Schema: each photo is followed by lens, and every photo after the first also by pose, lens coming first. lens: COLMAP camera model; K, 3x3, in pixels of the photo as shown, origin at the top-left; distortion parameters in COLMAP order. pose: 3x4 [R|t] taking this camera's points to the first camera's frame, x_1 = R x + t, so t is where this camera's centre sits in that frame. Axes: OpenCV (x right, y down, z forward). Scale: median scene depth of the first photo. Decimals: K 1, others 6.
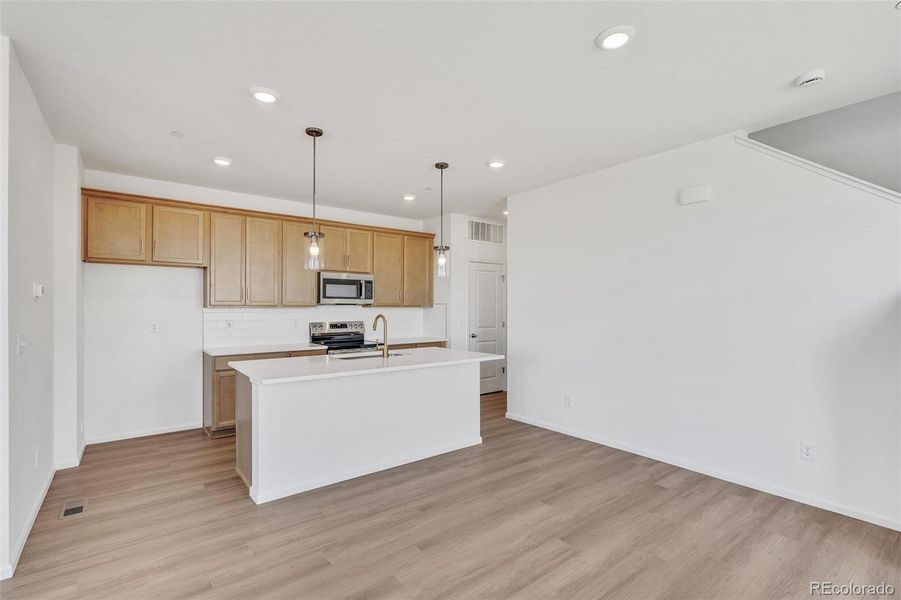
lens RADIAL K [[414.2, 0, 448.9], [0, 414.2, 305.4], [0, 0, 1]] dist [-0.003294, 0.000156]
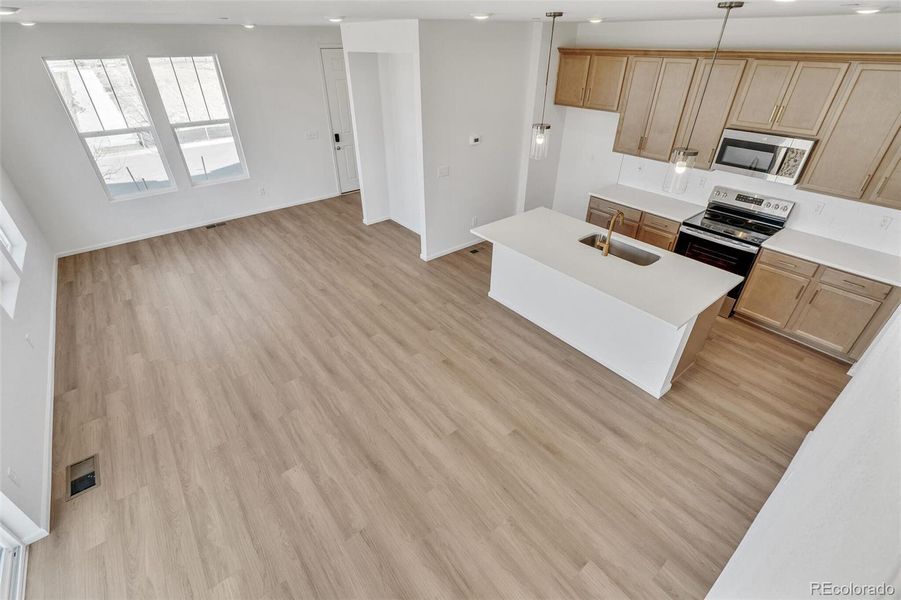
lens RADIAL K [[405.1, 0, 445.0], [0, 405.1, 302.9], [0, 0, 1]] dist [-0.004724, -0.000193]
pose [[-0.000977, 0.546422, -0.837510, 0.622078], [0.006135, 0.837498, 0.546407, -0.268110], [0.999981, -0.004604, -0.004171, 0.533777]]
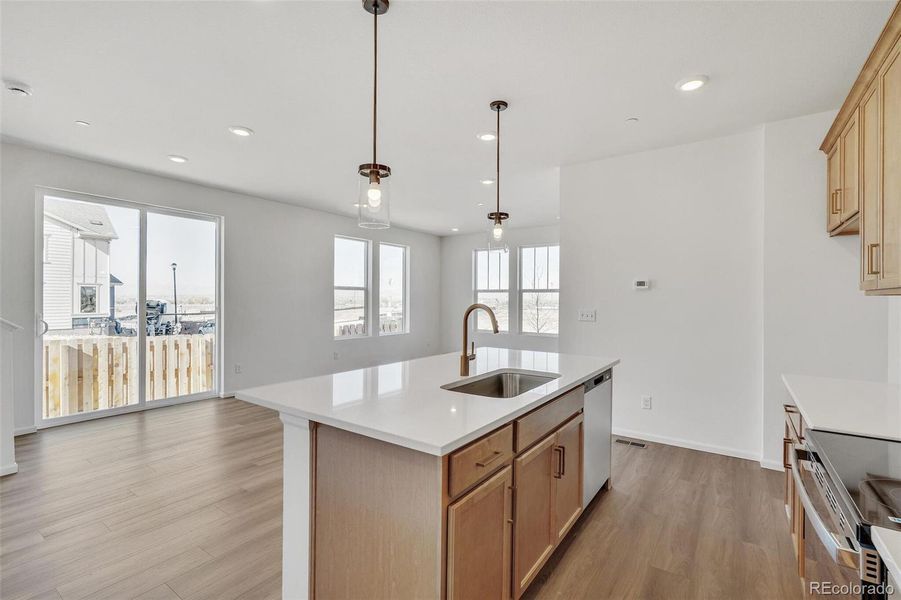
lens RADIAL K [[413.7, 0, 446.8], [0, 413.7, 297.0], [0, 0, 1]] dist [0.002902, 0.001024]
pose [[-0.961218, -0.007098, -0.275698, 0.029210], [-0.006015, 0.999971, -0.004775, 0.013165], [0.275723, -0.002931, -0.961233, 1.354363]]
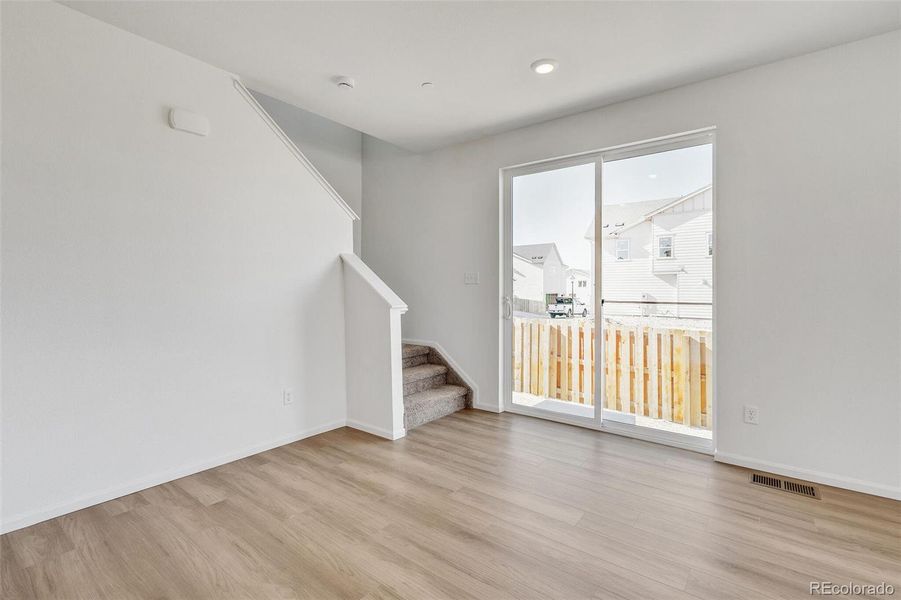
lens RADIAL K [[414.8, 0, 443.1], [0, 414.8, 285.4], [0, 0, 1]] dist [-0.002141, -0.000039]
pose [[-0.239029, 0.005021, 0.971000, -0.220849], [-0.003466, 0.999976, -0.006024, 0.034930], [-0.971006, -0.004806, -0.239006, 0.559517]]
